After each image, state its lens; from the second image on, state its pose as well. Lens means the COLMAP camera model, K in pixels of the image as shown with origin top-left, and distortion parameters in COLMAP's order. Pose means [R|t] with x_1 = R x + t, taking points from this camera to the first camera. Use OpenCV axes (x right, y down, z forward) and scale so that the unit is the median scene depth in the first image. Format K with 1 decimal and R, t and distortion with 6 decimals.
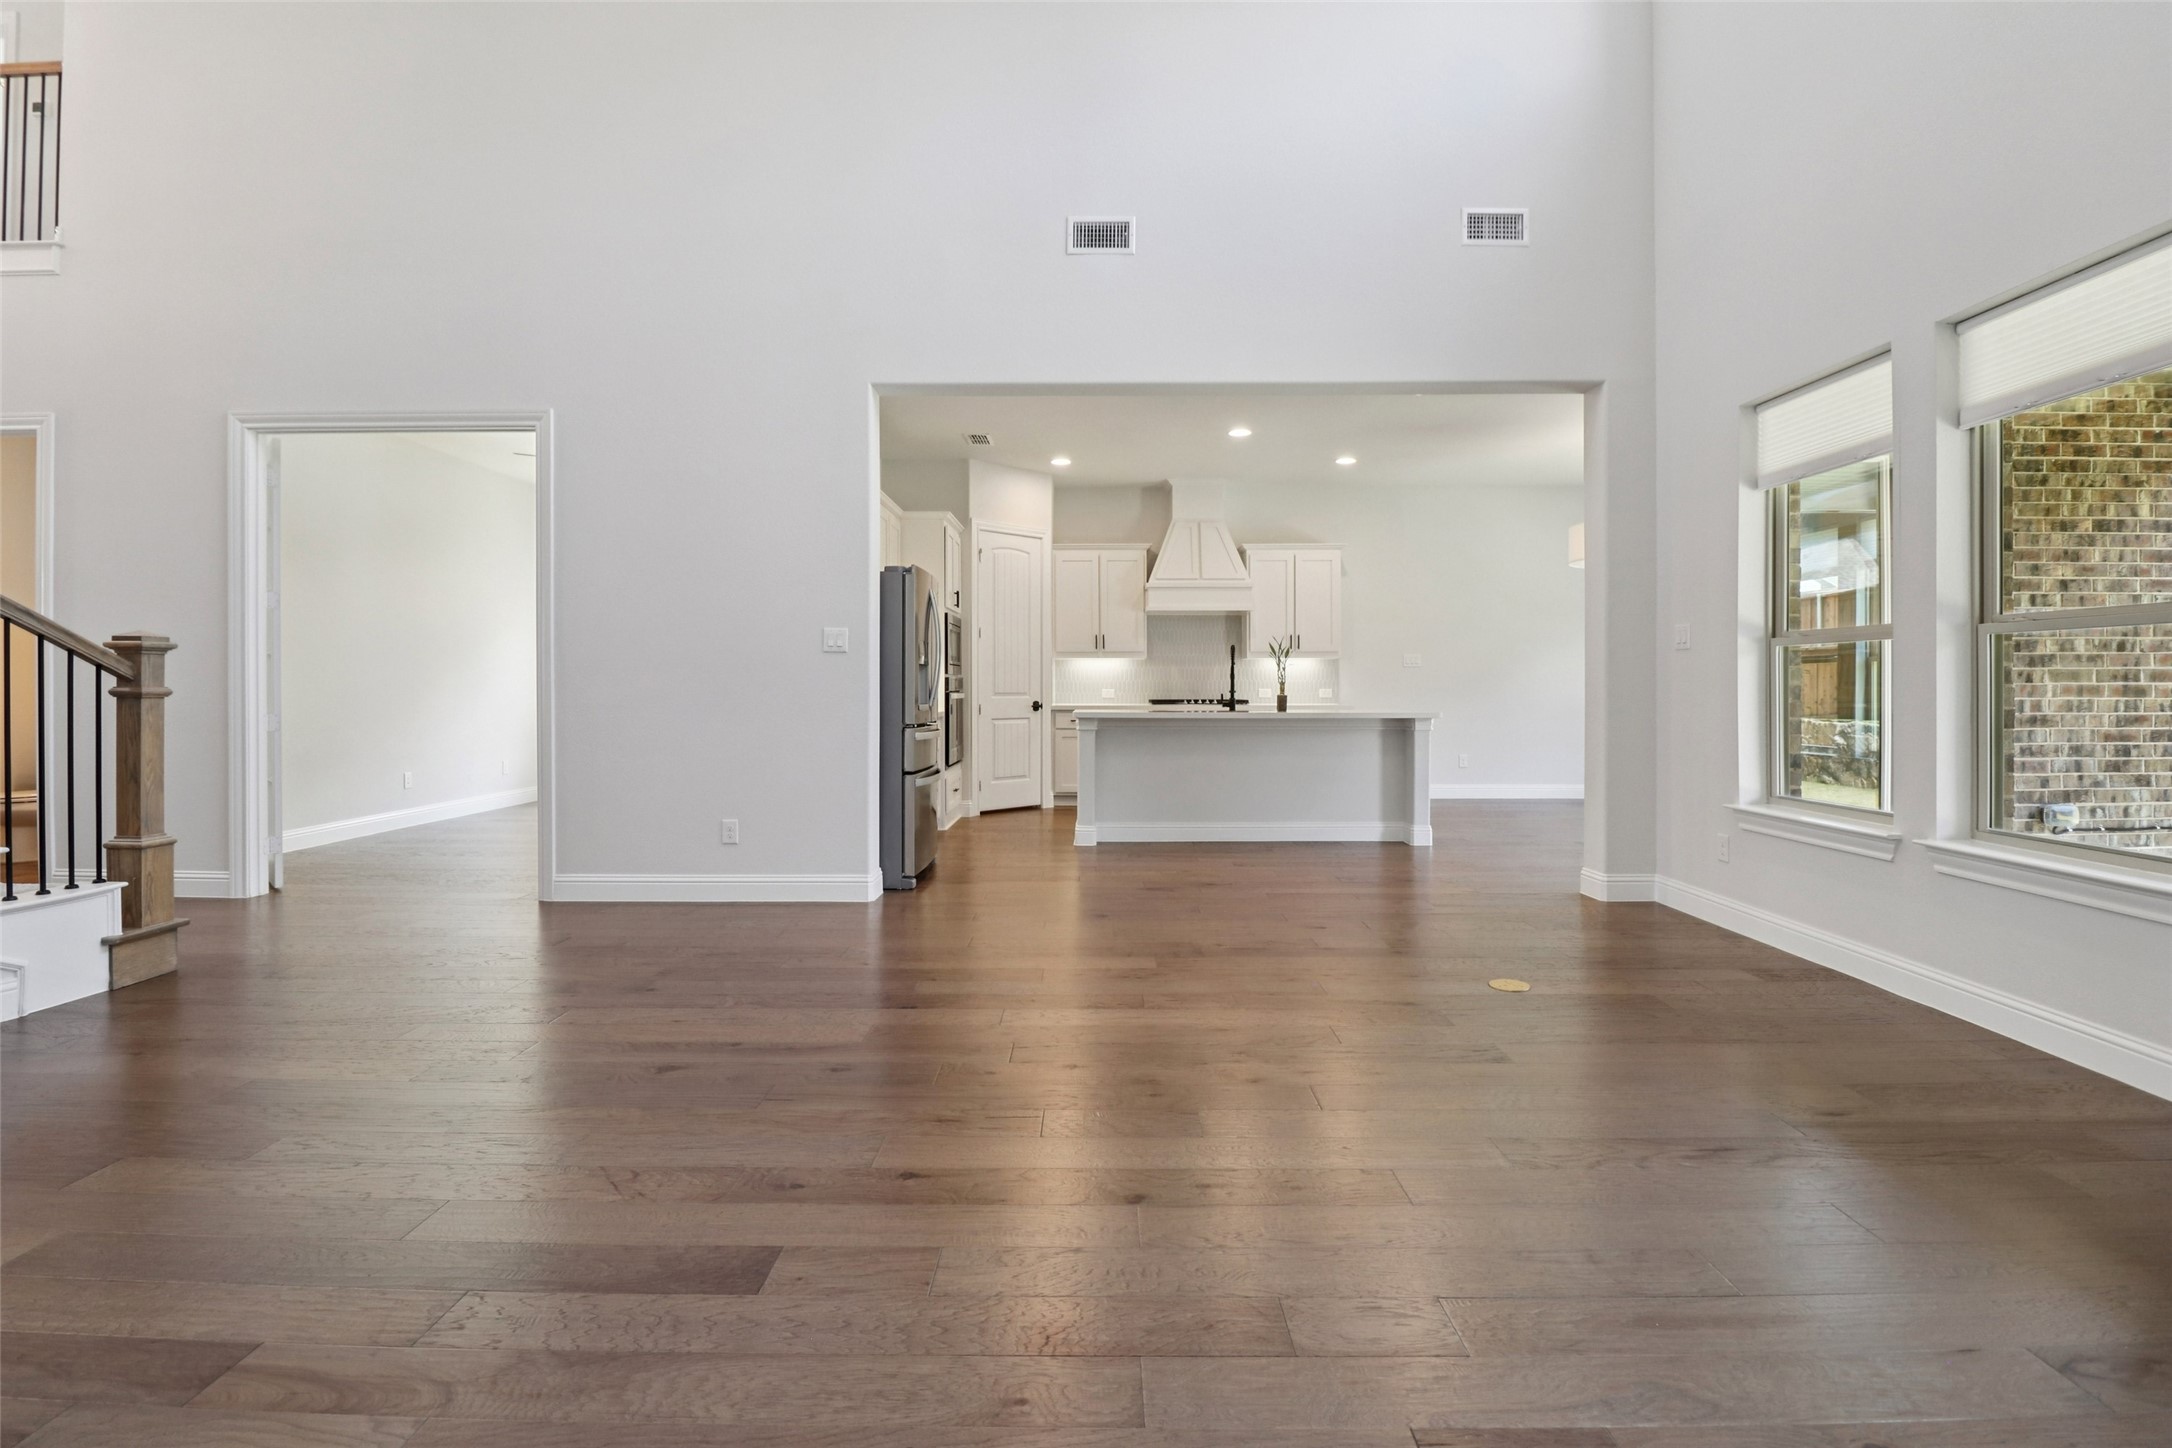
lens RADIAL K [[1002.0, 0, 1092.6], [0, 1002.0, 689.2], [0, 0, 1]] dist [-0.001209, -0.010902]
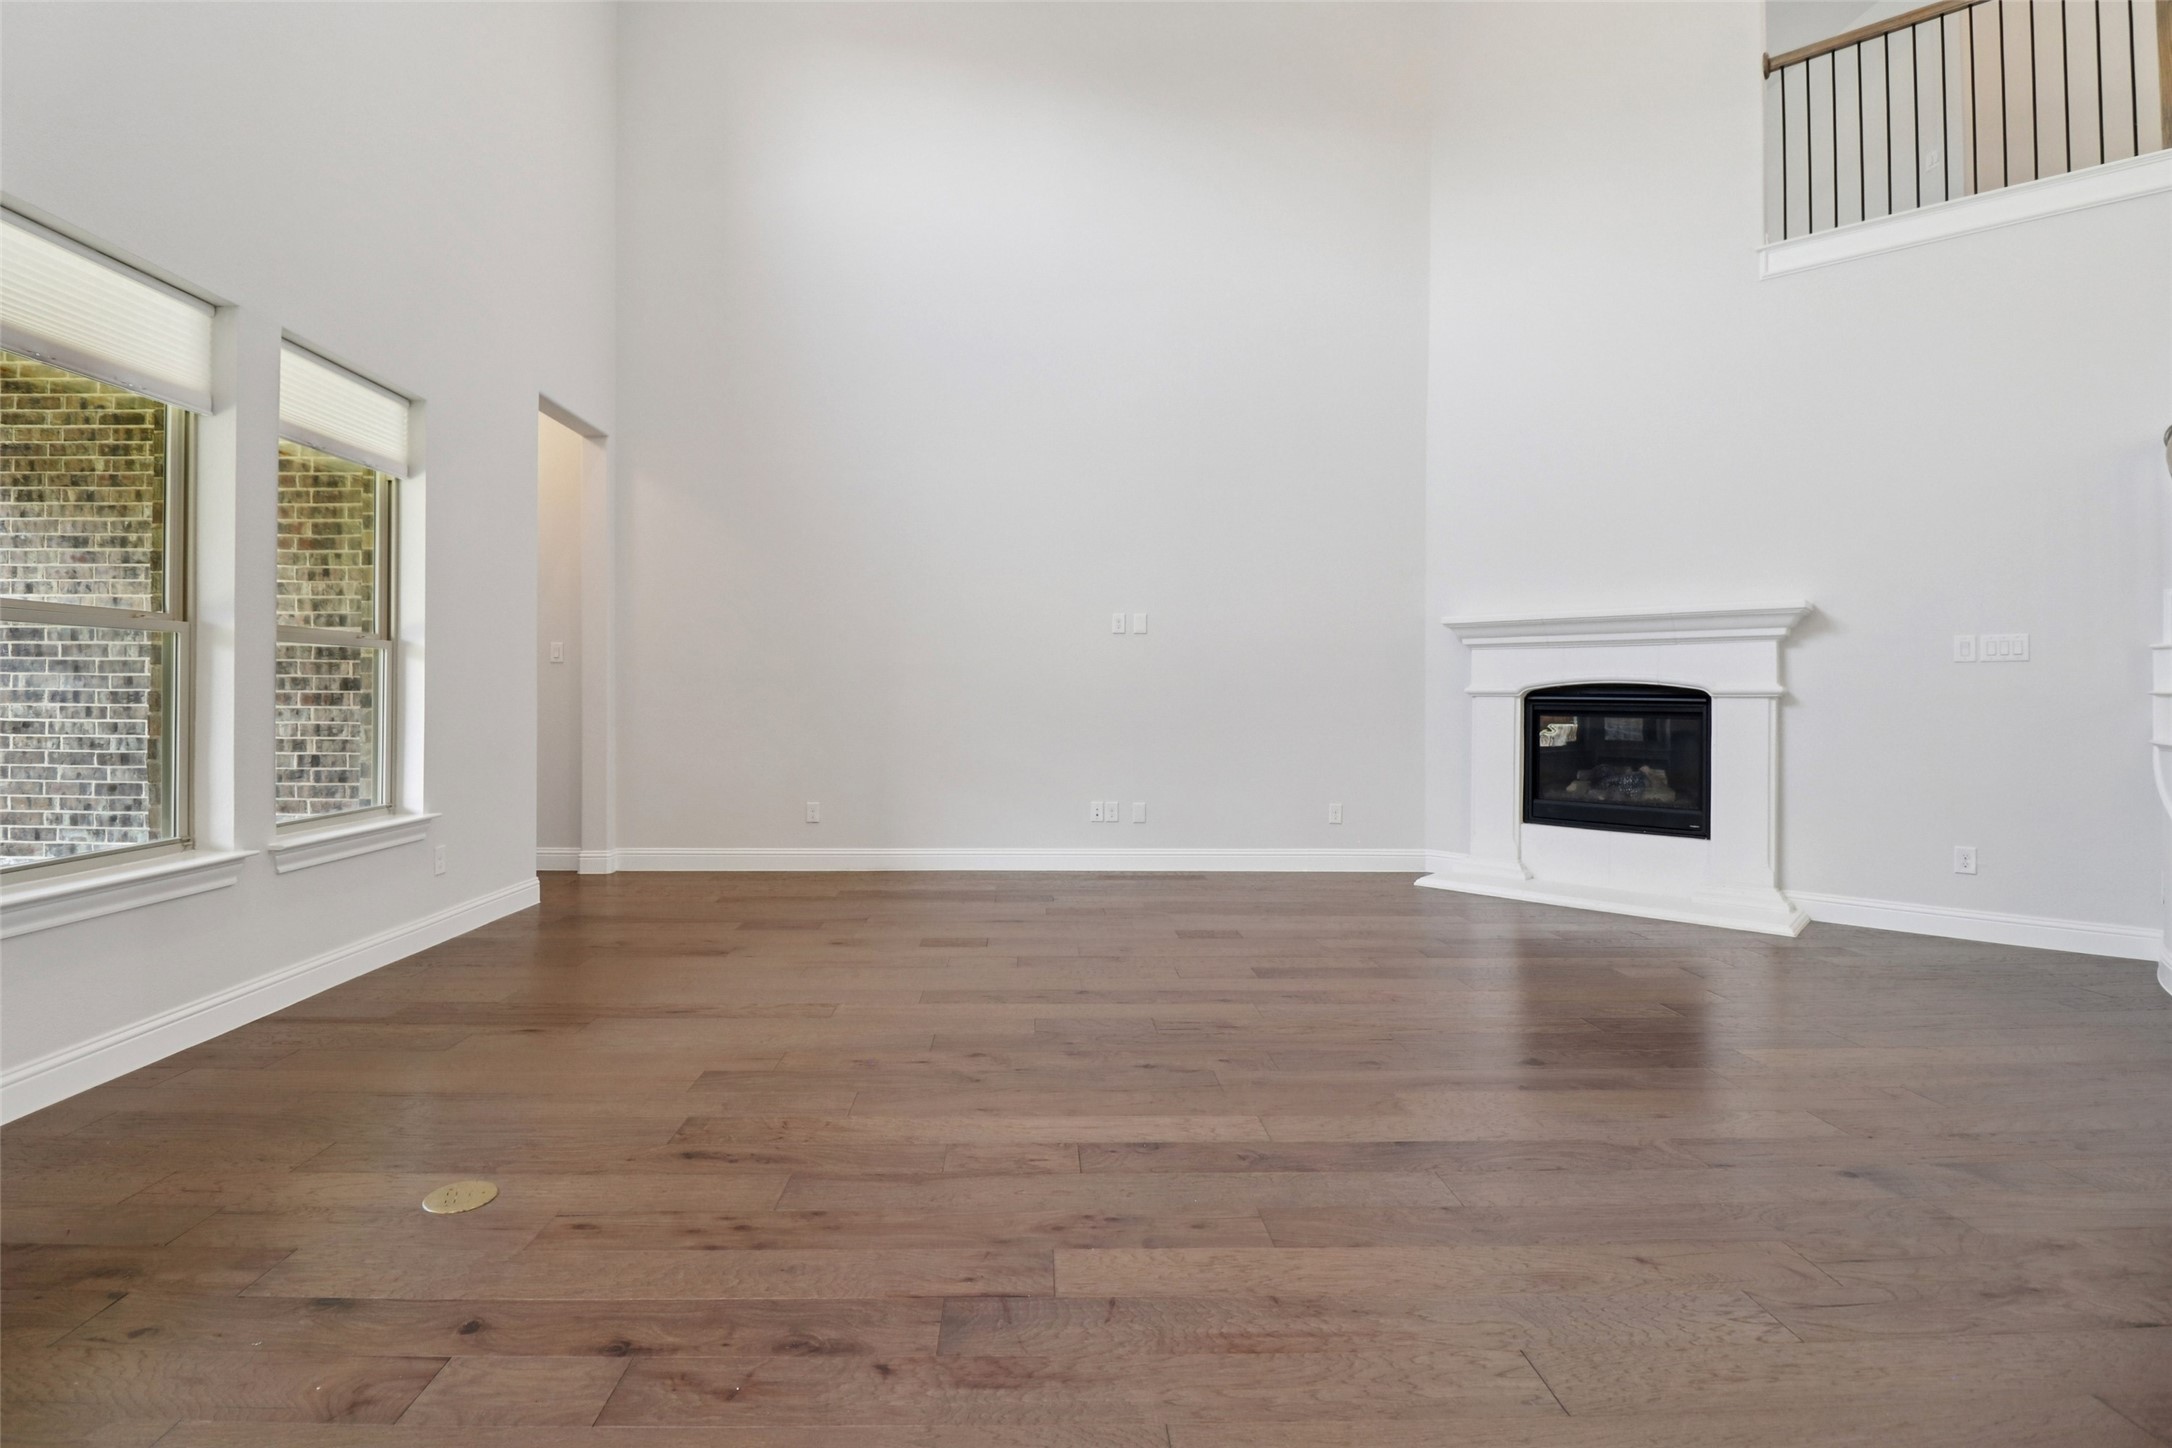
lens RADIAL K [[1024.1, 0, 1055.6], [0, 1024.1, 695.7], [0, 0, 1]] dist [0.000759, -0.022144]
pose [[-0.999482, -0.005946, -0.031624, 0.044286], [-0.006163, 0.999958, 0.006772, -0.003109], [0.031583, 0.006964, -0.999477, 0.824051]]
